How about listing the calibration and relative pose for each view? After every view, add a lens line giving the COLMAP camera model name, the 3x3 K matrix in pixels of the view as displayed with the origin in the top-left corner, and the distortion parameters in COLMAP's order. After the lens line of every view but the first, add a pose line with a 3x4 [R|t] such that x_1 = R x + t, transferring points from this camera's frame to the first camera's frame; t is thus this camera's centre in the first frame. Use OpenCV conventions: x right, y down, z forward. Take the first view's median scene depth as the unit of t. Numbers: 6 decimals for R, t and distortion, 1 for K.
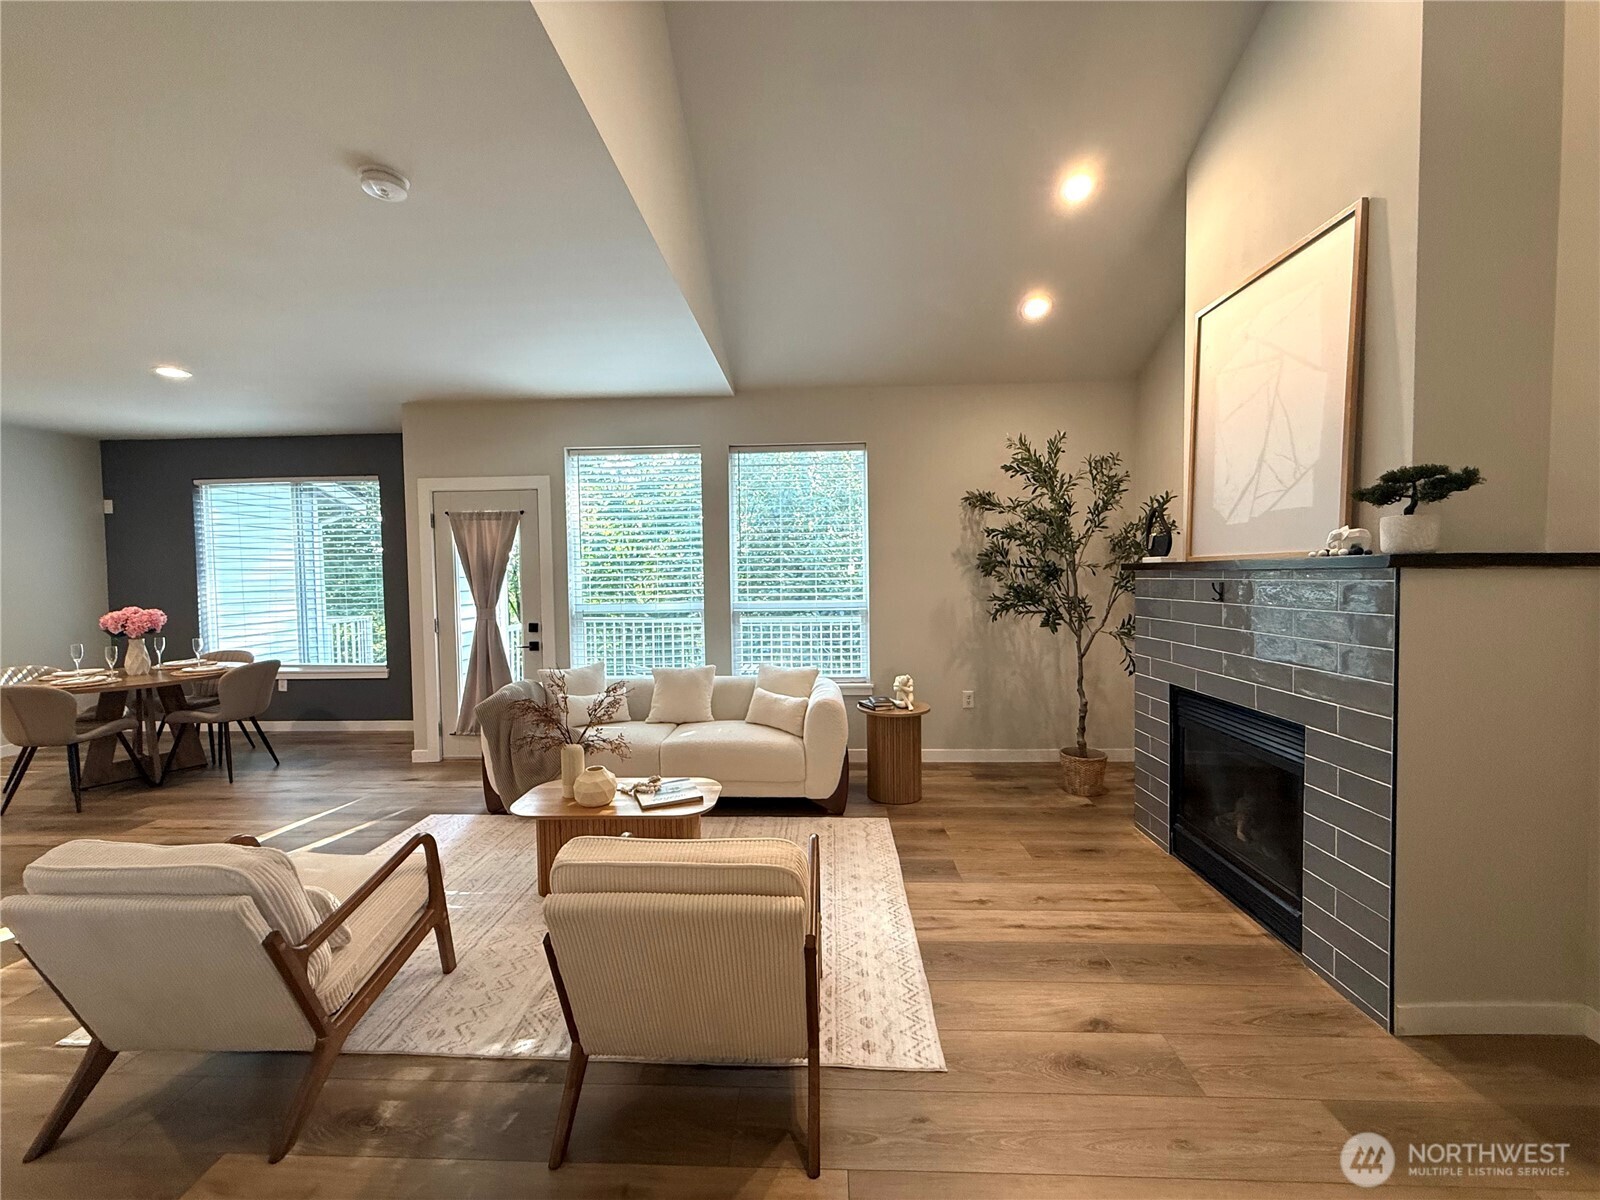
lens RADIAL K [[636.5, 0, 805.1], [0, 636.5, 603.4], [0, 0, 1]] dist [-0.000426, 0.000256]
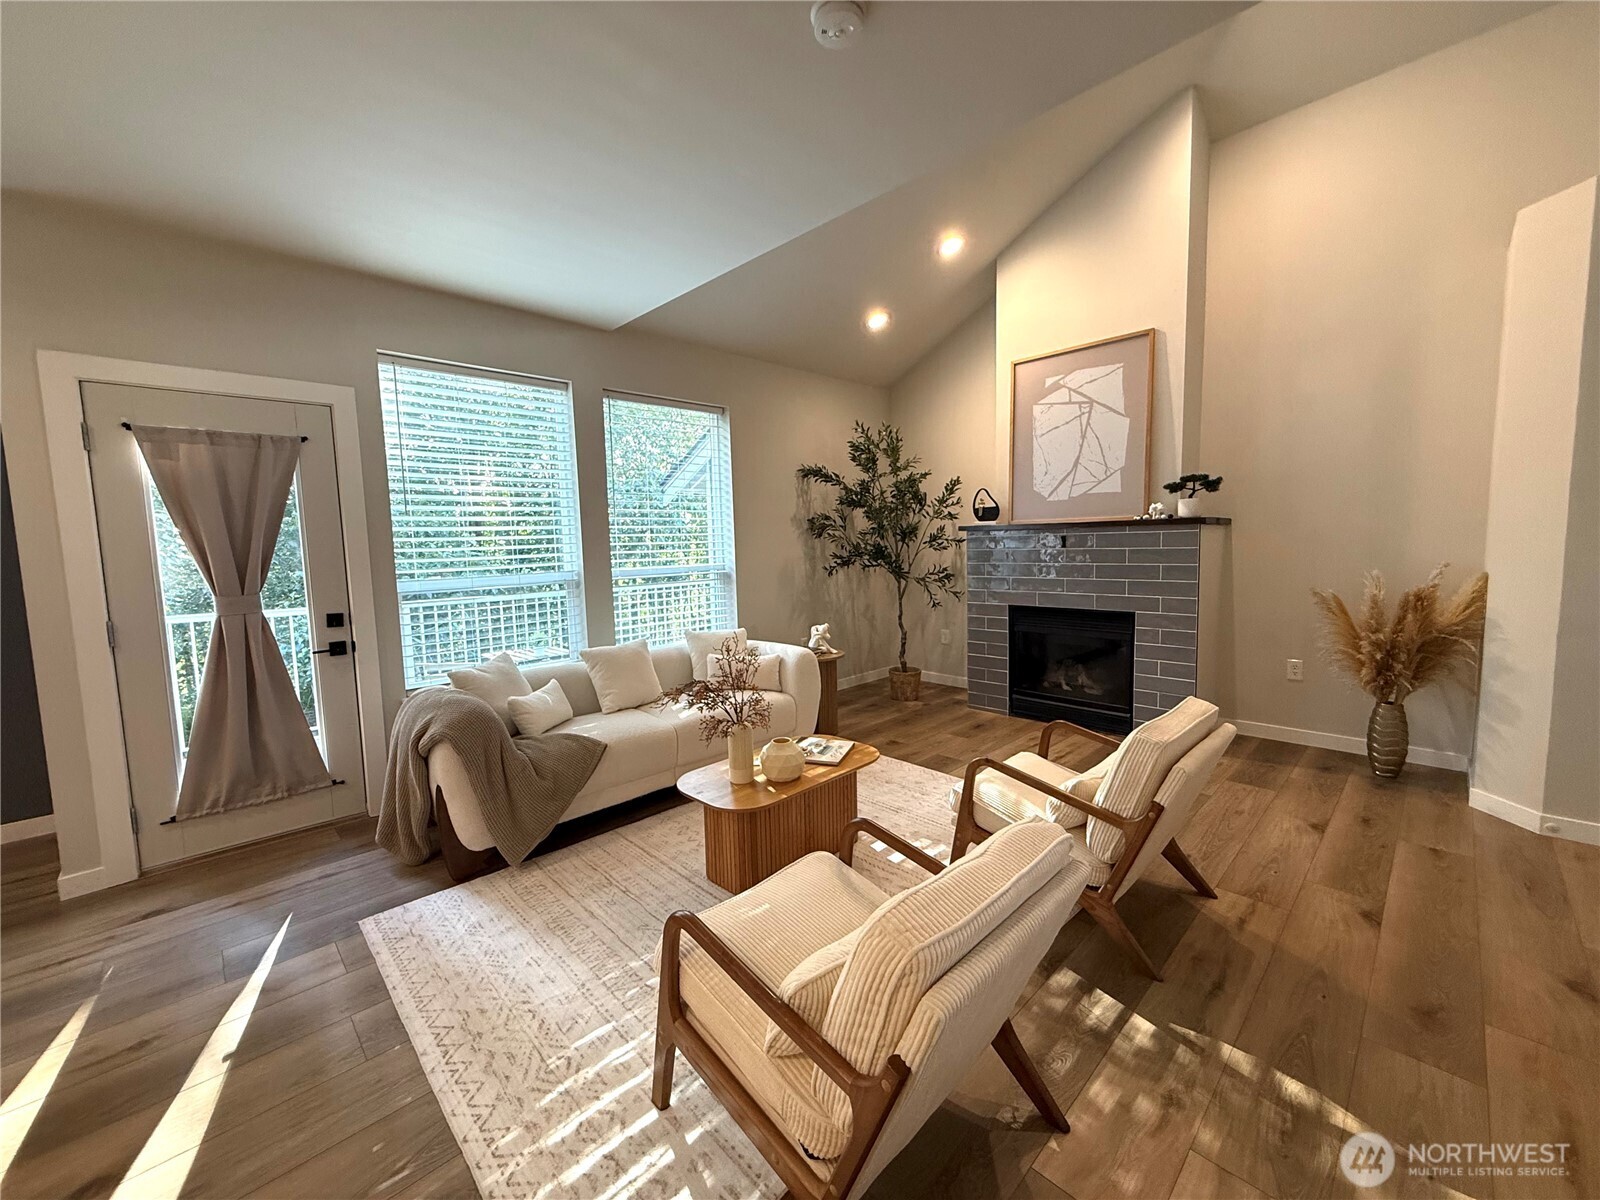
lens RADIAL K [[636.5, 0, 796.5], [0, 636.5, 600.7], [0, 0, 1]] dist [-0.000426, 0.000256]
pose [[0.686139, -0.072301, 0.723869, -0.598024], [0.049932, 0.997383, 0.052291, 0.008404], [-0.725755, 0.000265, 0.687953, 0.219273]]
